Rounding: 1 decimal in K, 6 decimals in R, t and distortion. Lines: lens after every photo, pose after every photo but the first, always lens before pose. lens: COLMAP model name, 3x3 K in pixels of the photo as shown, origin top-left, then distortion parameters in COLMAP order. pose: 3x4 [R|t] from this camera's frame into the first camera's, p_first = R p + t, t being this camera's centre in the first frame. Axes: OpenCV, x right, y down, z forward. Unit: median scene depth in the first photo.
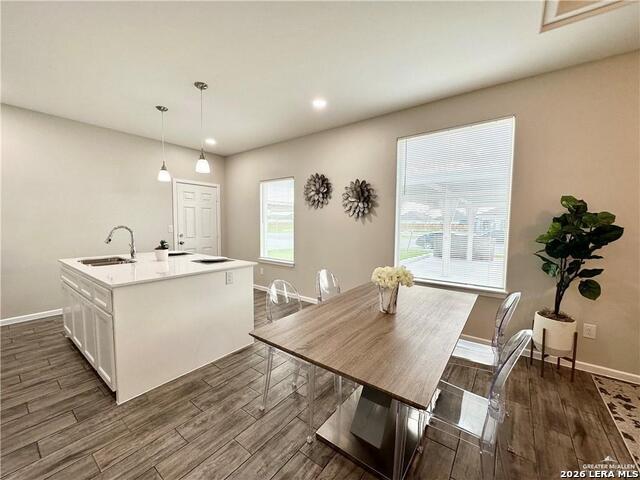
lens RADIAL K [[255.2, 0, 319.8], [0, 255.2, 239.0], [0, 0, 1]] dist [-0.000609, 0.000027]
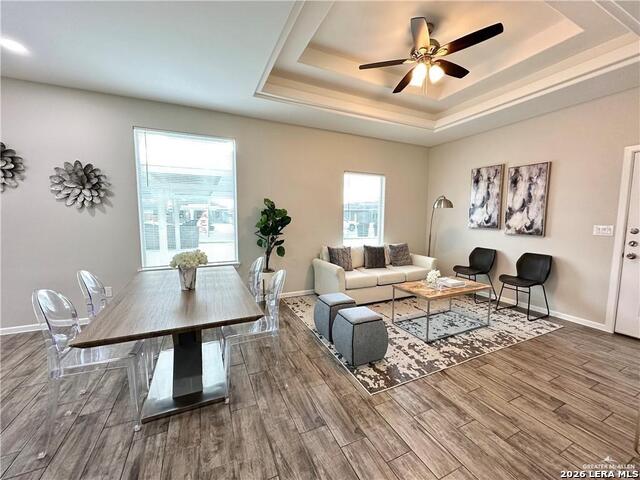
lens RADIAL K [[255.2, 0, 319.8], [0, 255.2, 239.0], [0, 0, 1]] dist [-0.000609, 0.000027]
pose [[0.465824, -0.084251, 0.880857, -0.269710], [0.053467, 0.996318, 0.067019, 0.001301], [-0.883261, 0.015878, 0.468613, -0.068086]]
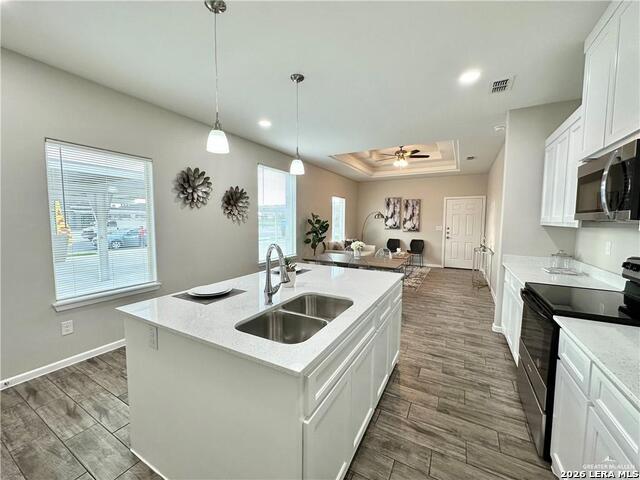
lens RADIAL K [[255.2, 0, 319.8], [0, 255.2, 239.0], [0, 0, 1]] dist [-0.000609, 0.000027]
pose [[-0.138988, -0.084356, 0.986695, -1.231236], [0.052900, 0.994310, 0.092459, -0.100411], [-0.988880, 0.065047, -0.133735, 0.941303]]
